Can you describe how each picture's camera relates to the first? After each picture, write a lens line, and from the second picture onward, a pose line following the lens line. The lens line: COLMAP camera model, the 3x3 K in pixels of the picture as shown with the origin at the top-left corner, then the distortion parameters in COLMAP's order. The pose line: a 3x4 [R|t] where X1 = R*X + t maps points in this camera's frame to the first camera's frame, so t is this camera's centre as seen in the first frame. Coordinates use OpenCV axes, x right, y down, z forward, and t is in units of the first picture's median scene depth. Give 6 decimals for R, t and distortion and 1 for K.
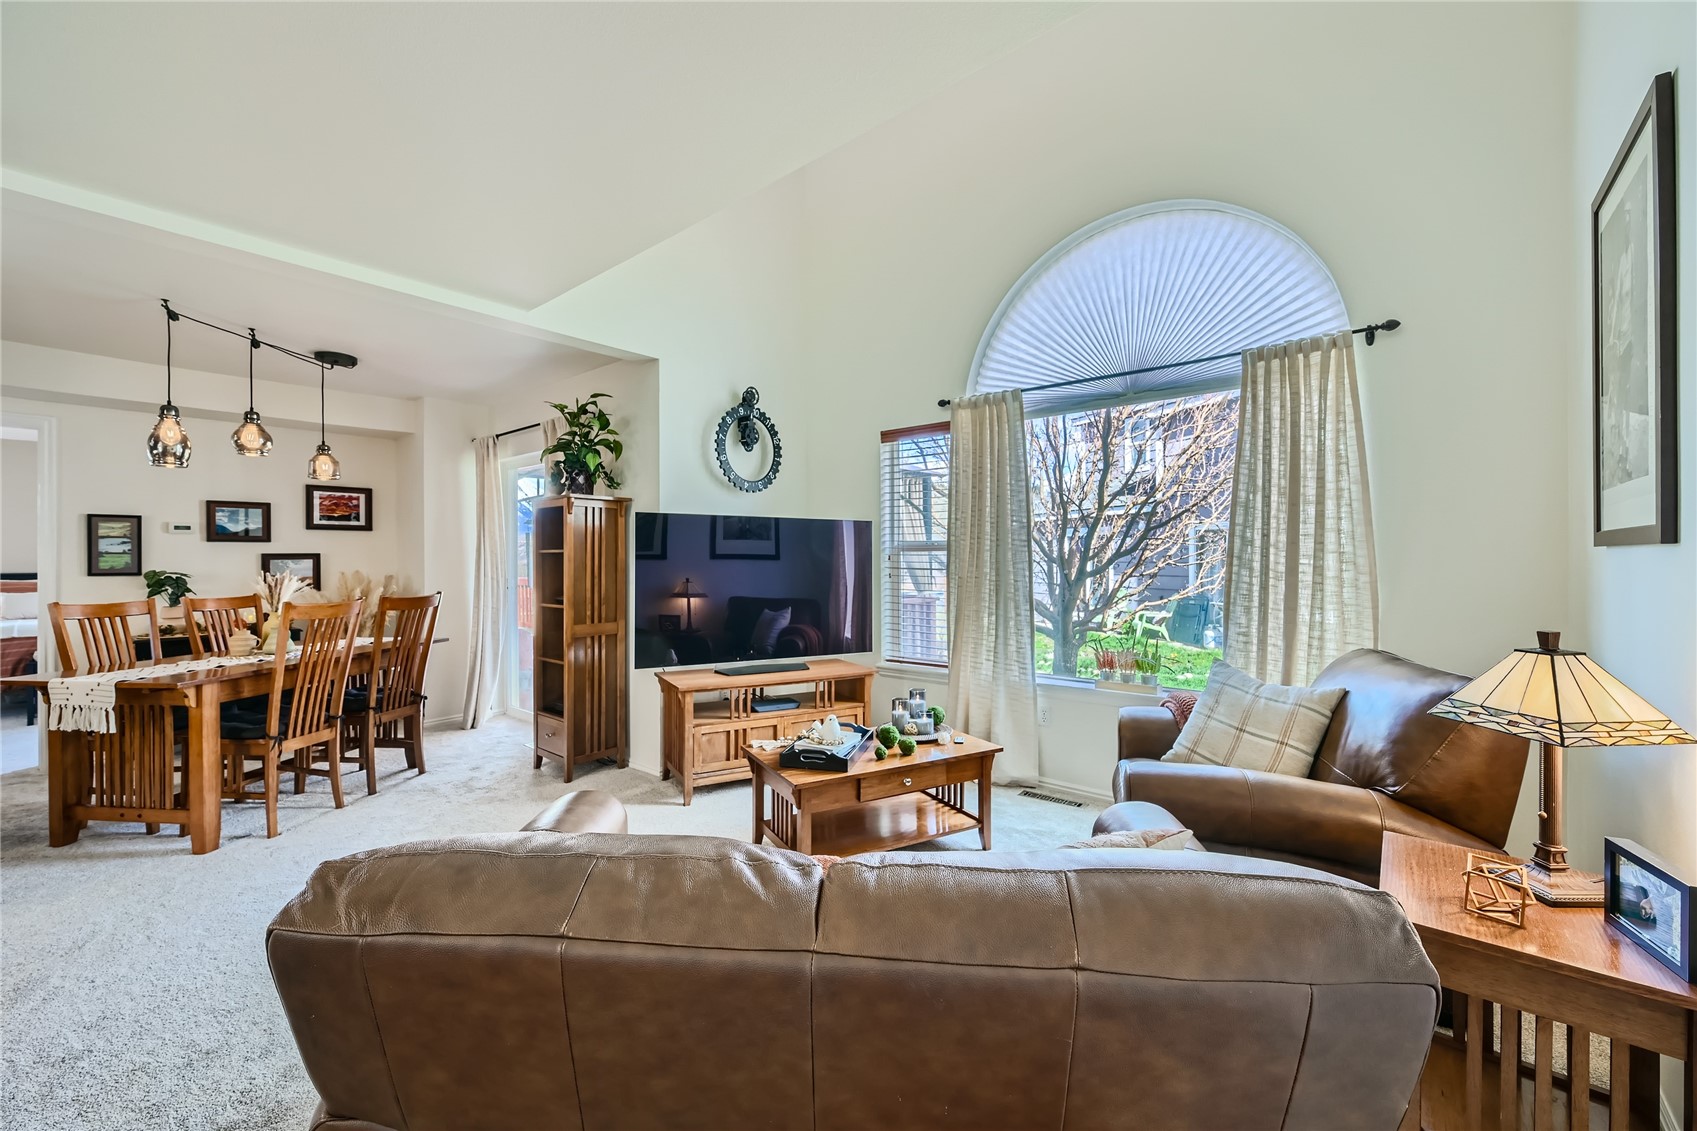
lens RADIAL K [[663.0, 0, 851.5], [0, 663.0, 559.1], [0, 0, 1]] dist [-0.002580, 0.000460]
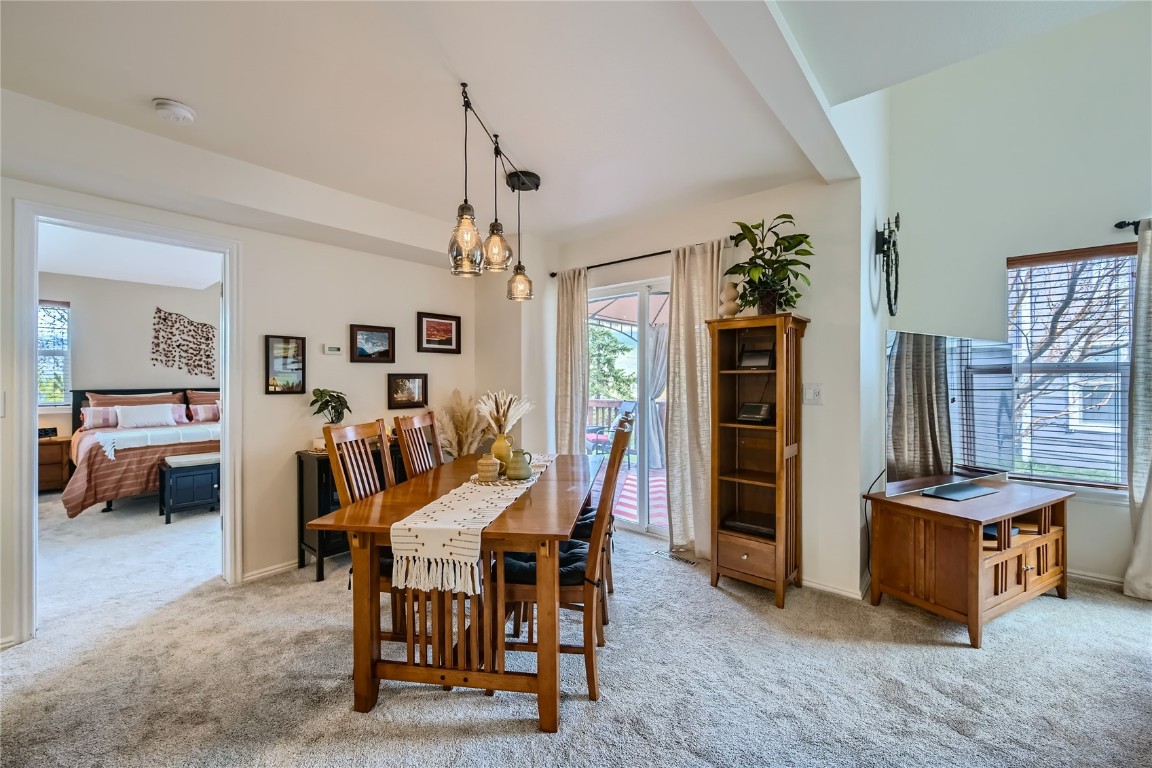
lens RADIAL K [[450.1, 0, 576.8], [0, 450.1, 381.4], [0, 0, 1]] dist [-0.002580, 0.000460]
pose [[0.999775, 0.003361, -0.020935, -0.603388], [-0.003268, 0.999985, 0.004450, 0.000502], [0.020949, -0.004381, 0.999771, 0.277697]]
